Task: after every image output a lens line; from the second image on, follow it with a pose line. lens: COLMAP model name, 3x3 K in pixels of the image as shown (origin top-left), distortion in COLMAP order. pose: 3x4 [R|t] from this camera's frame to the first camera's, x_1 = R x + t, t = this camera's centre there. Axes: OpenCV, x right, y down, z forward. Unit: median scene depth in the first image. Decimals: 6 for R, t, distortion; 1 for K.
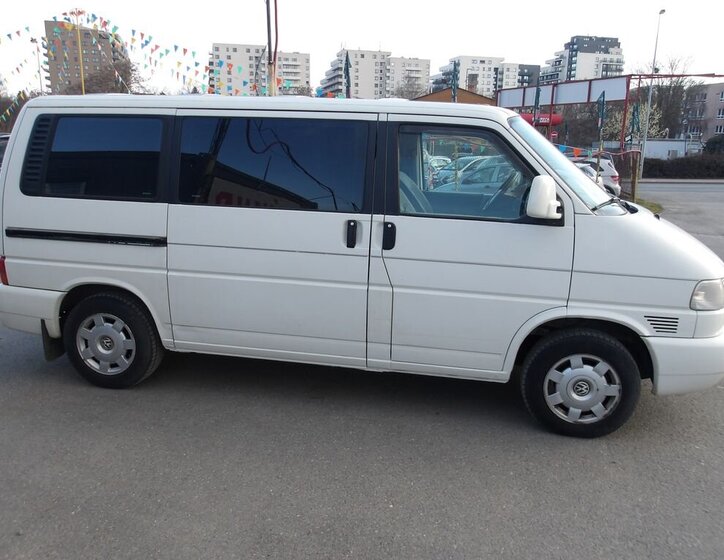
lens RADIAL K [[618.1, 0, 360.7], [0, 618.1, 285.7], [0, 0, 1]] dist [-0.007727, 0.008520]
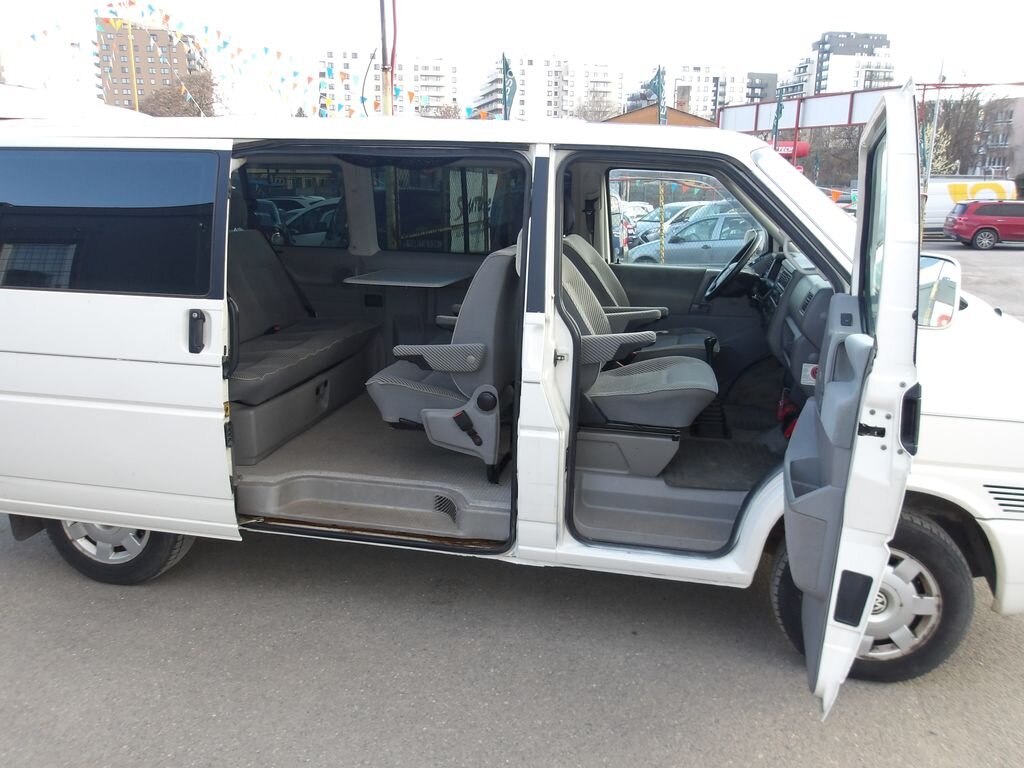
lens RADIAL K [[849.2, 0, 514.7], [0, 849.2, 390.9], [0, 0, 1]] dist [-0.001636, 0.001859]
pose [[0.999866, -0.002063, -0.016217, 0.017917], [0.002270, 0.999916, 0.012780, -0.042669], [0.016189, -0.012815, 0.999787, 0.143898]]
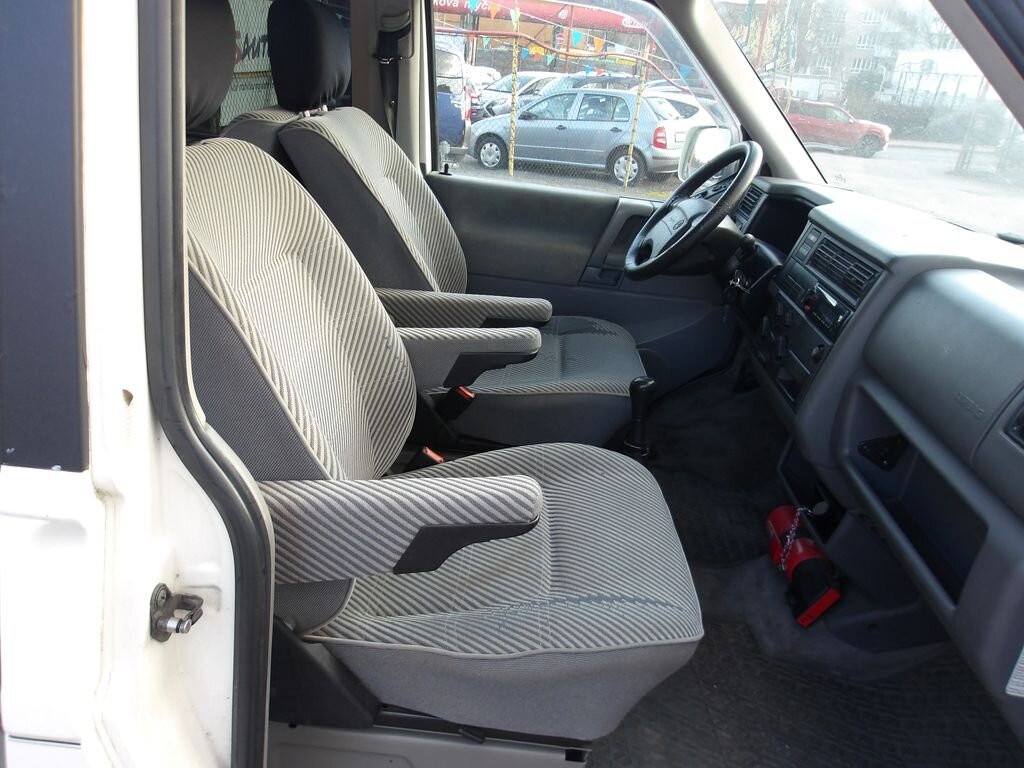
lens RADIAL K [[853.5, 0, 508.7], [0, 853.5, 389.0], [0, 0, 1]] dist [-0.003966, 0.011660]
pose [[0.984836, 0.024681, 0.171723, 0.082150], [-0.051371, 0.986926, 0.152768, -0.141244], [-0.165707, -0.159273, 0.973228, 0.678338]]
